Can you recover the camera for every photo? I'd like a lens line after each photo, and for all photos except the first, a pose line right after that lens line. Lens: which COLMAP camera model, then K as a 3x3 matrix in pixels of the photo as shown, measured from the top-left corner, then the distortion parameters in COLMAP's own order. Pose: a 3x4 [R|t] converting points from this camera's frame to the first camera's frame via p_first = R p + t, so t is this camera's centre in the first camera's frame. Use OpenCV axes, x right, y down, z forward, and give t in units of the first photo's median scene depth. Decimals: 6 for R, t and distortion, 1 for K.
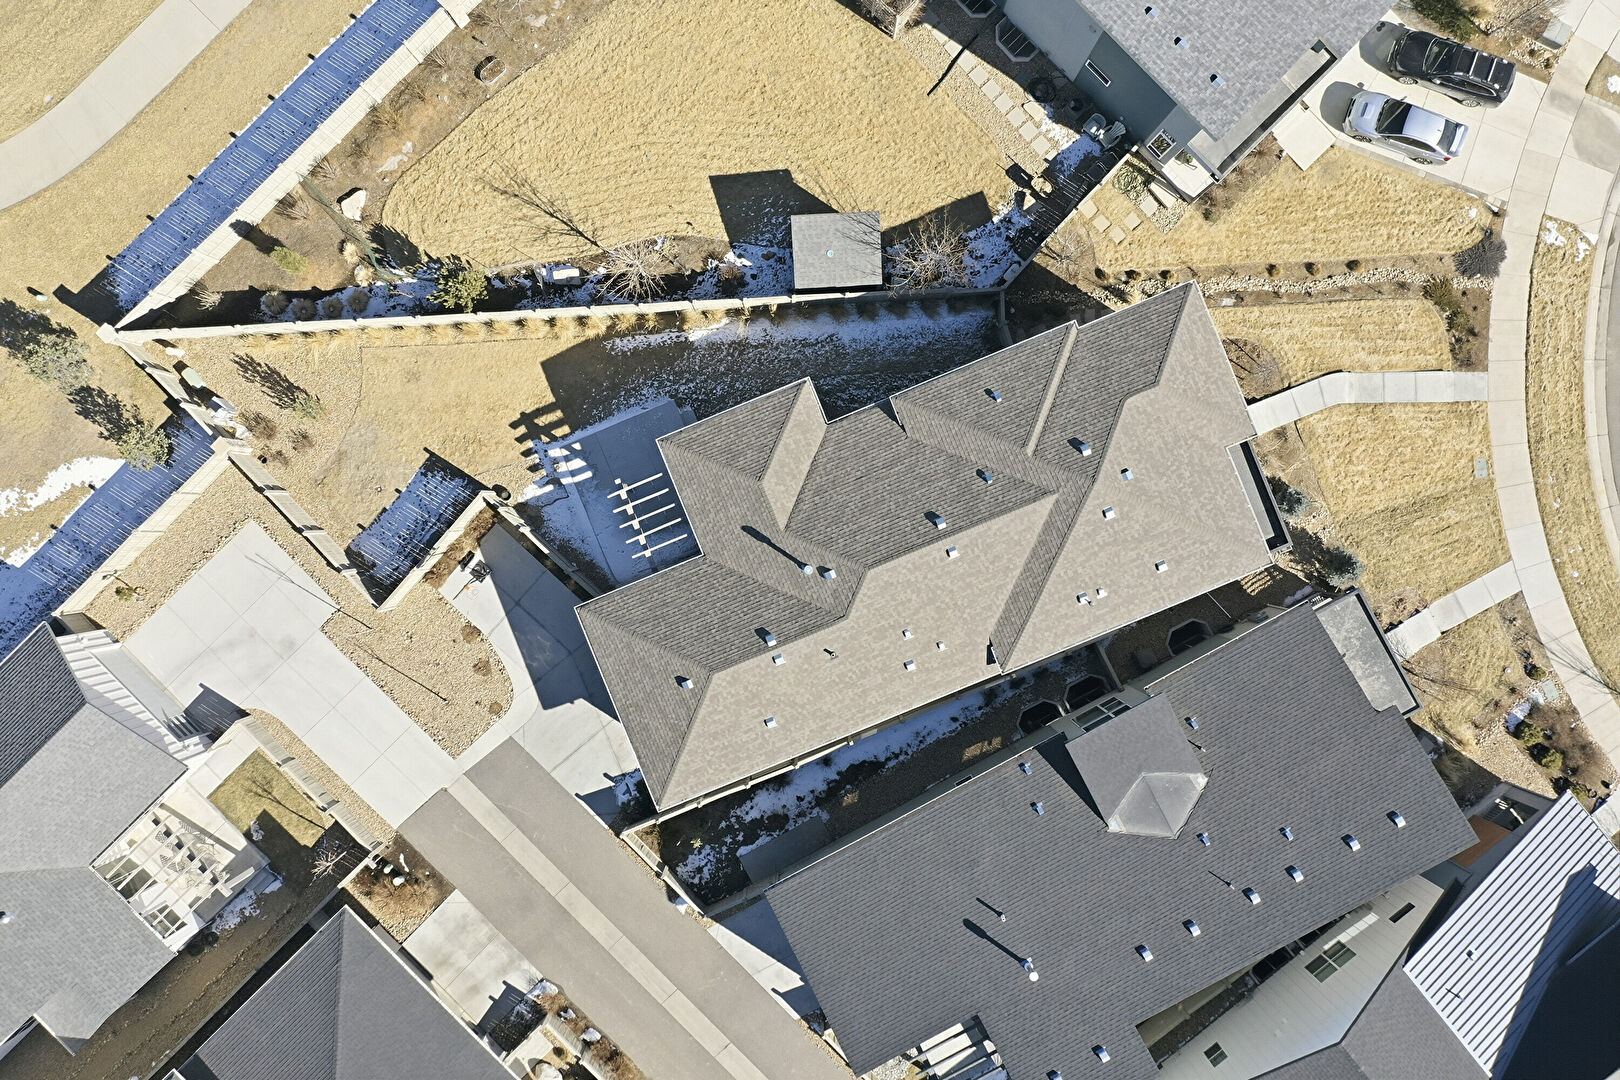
lens RADIAL K [[1273.6, 0, 812.4], [0, 1273.6, 536.2], [0, 0, 1]] dist [-0.007288, 0.010288]
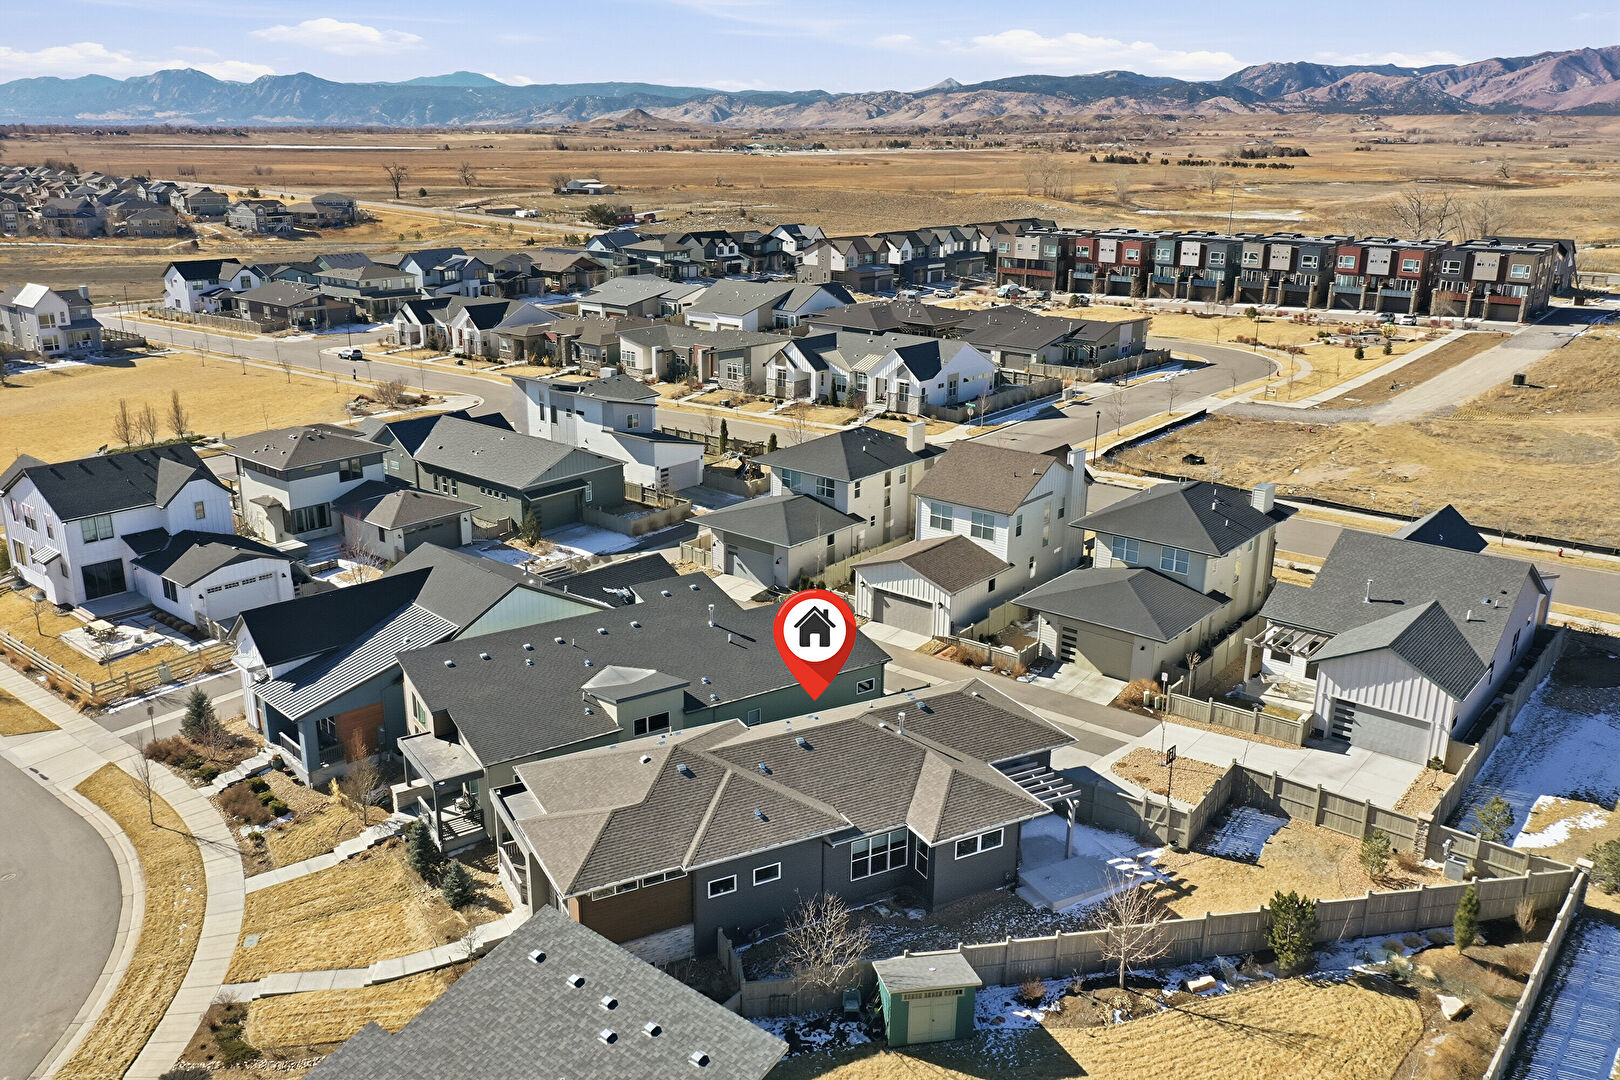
lens RADIAL K [[1273.6, 0, 796.9], [0, 1273.6, 534.0], [0, 0, 1]] dist [-0.007288, 0.010288]
pose [[-0.995833, 0.022226, -0.088446, 0.183360], [-0.090985, -0.307983, 0.947031, -0.972776], [-0.006191, 0.951132, 0.308722, 0.391322]]
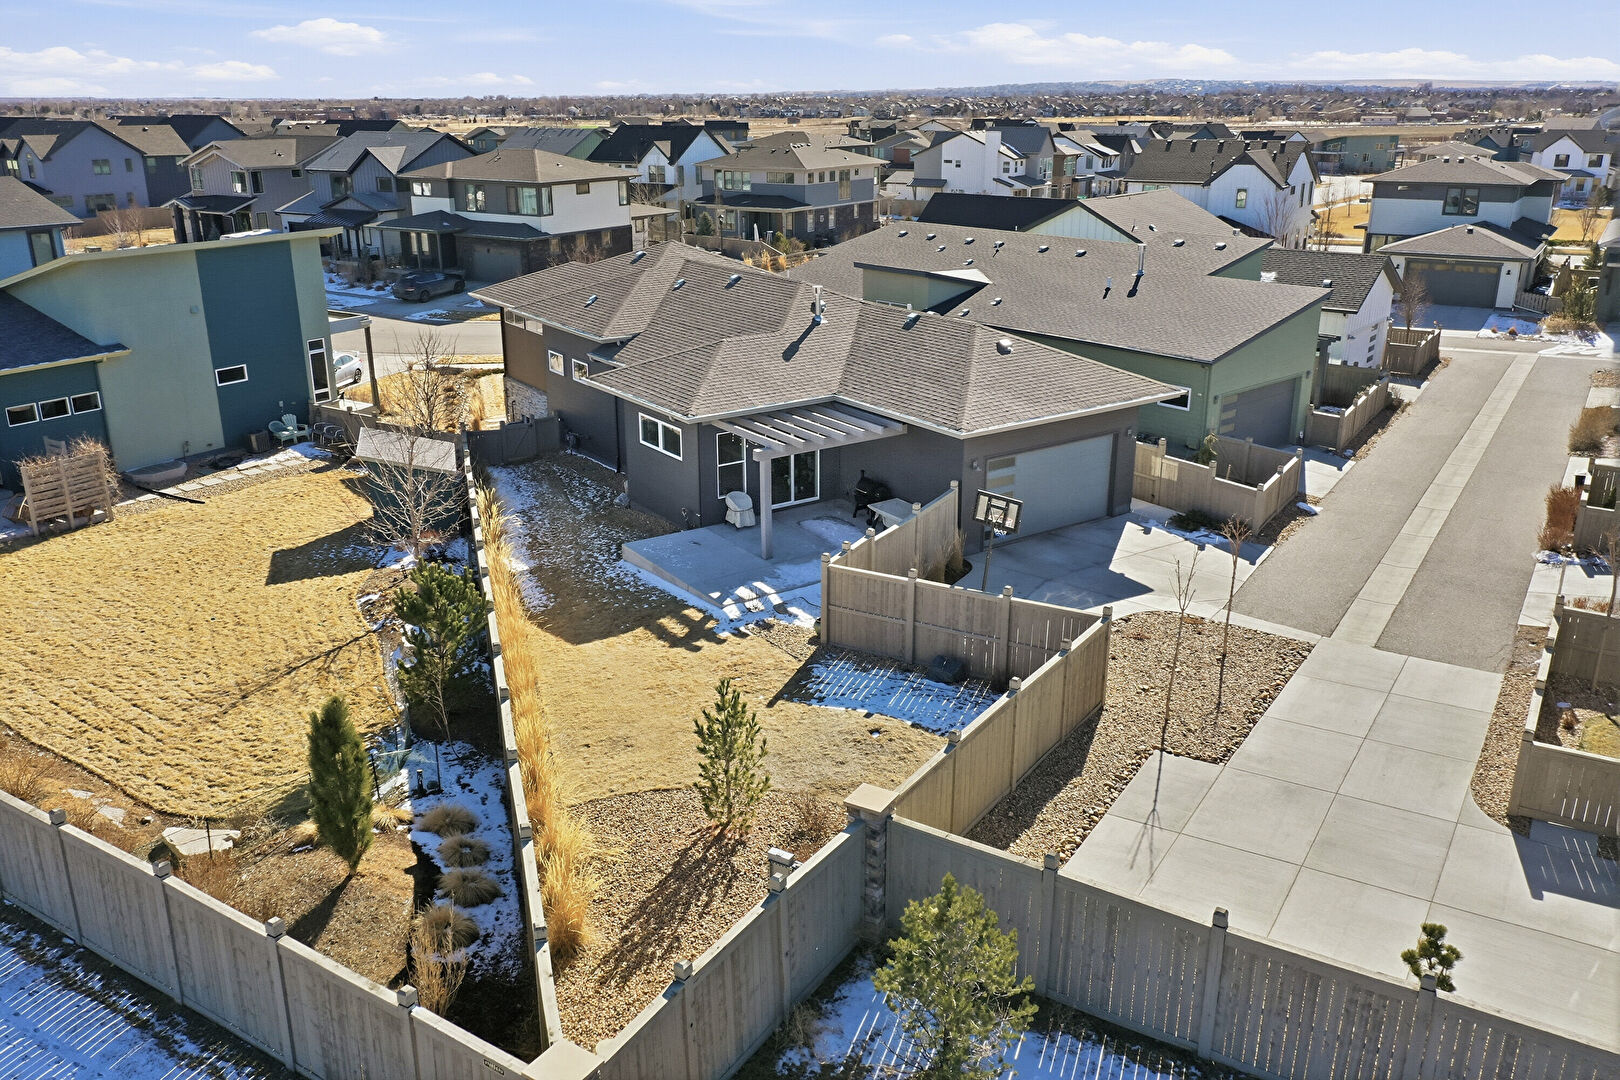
lens RADIAL K [[1273.6, 0, 803.8], [0, 1273.6, 541.5], [0, 0, 1]] dist [-0.007288, 0.010288]
pose [[-0.219128, -0.315738, 0.923197, -0.729284], [0.975580, -0.085515, 0.202315, -0.147413], [0.015068, 0.944985, 0.326766, 0.779694]]
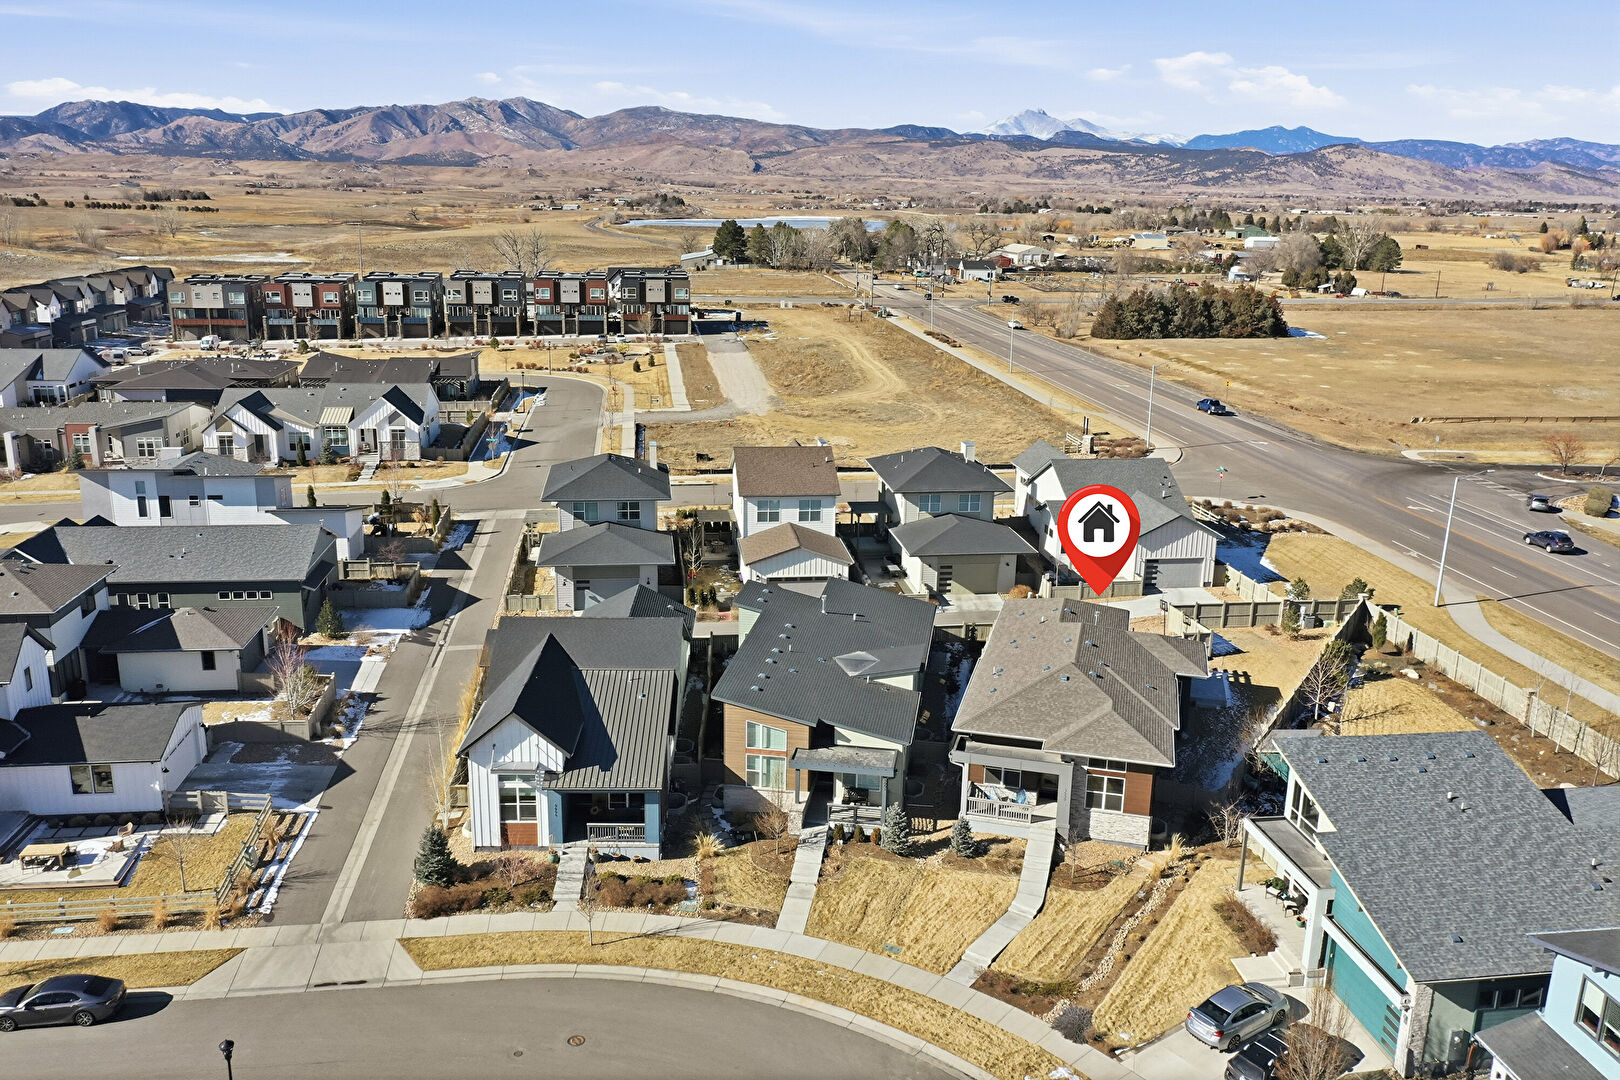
lens RADIAL K [[1273.6, 0, 806.8], [0, 1273.6, 541.6], [0, 0, 1]] dist [-0.007288, 0.010288]
pose [[-0.605131, 0.197073, -0.771349, 1.348091], [-0.795598, -0.184973, 0.576896, -0.555395], [-0.028988, 0.962781, 0.268724, 0.409111]]
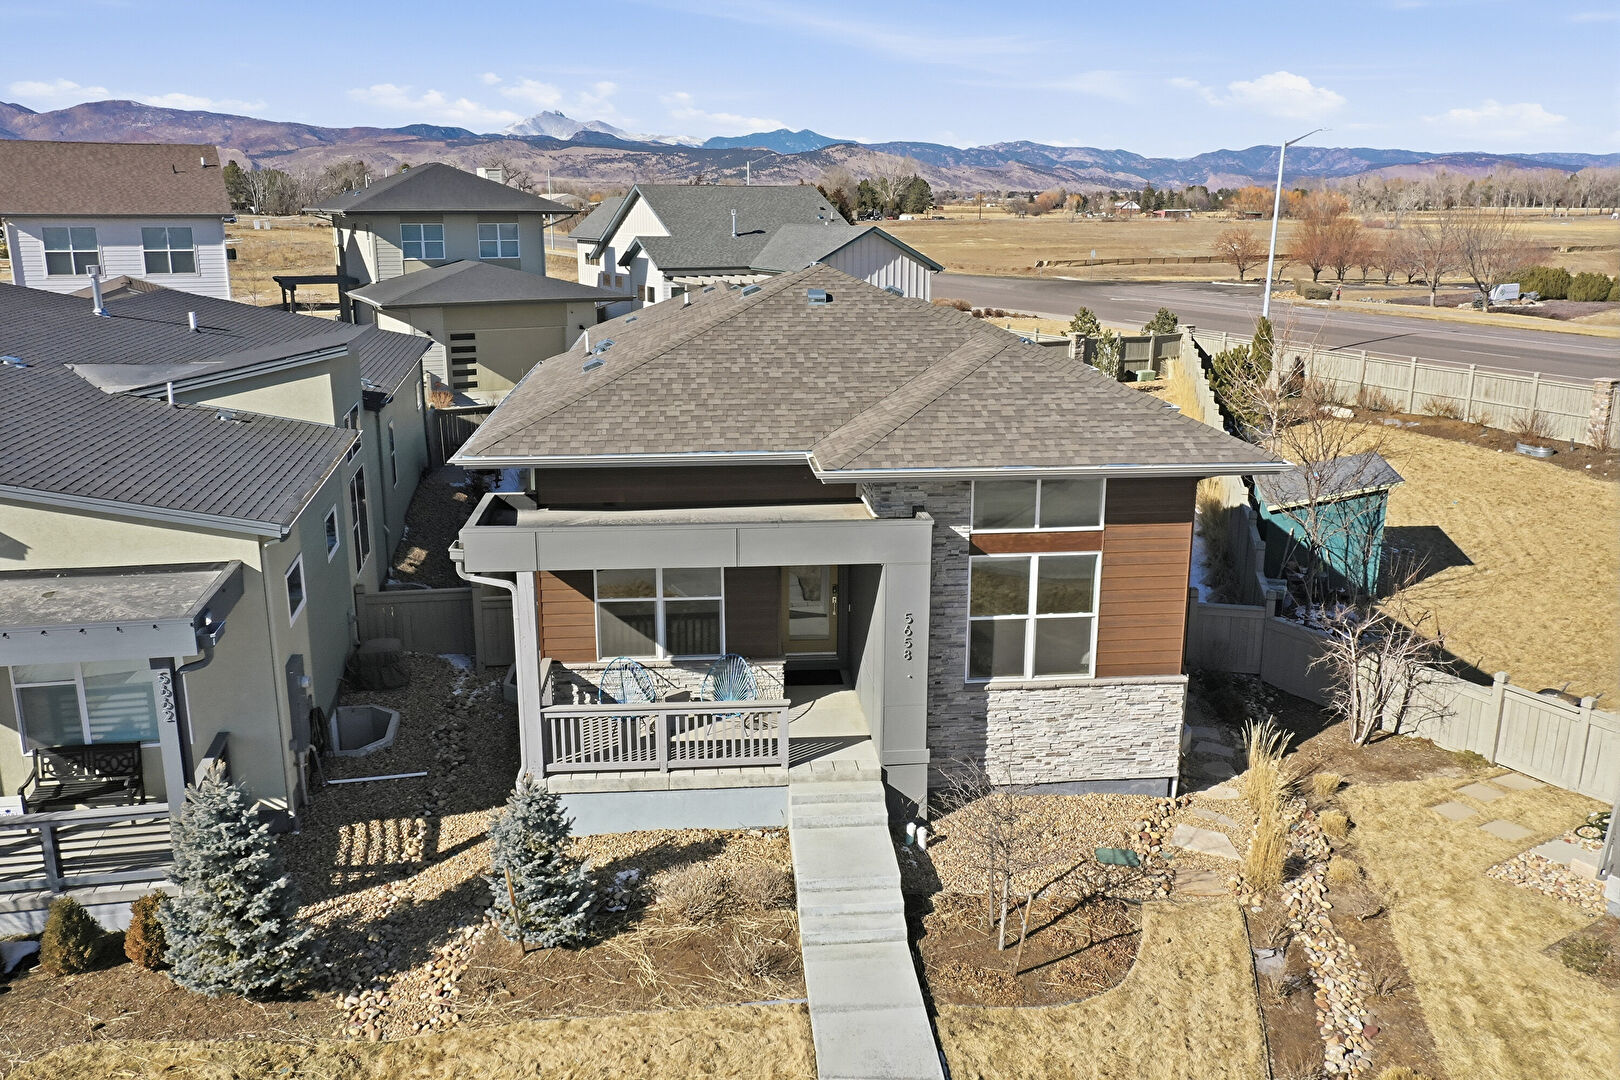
lens RADIAL K [[1273.6, 0, 809.5], [0, 1273.6, 538.5], [0, 0, 1]] dist [-0.007288, 0.010288]
pose [[-0.288079, 0.239680, -0.927127, 0.611502], [-0.957388, -0.092758, 0.273502, -0.157475], [-0.020446, 0.966411, 0.256189, 0.853997]]
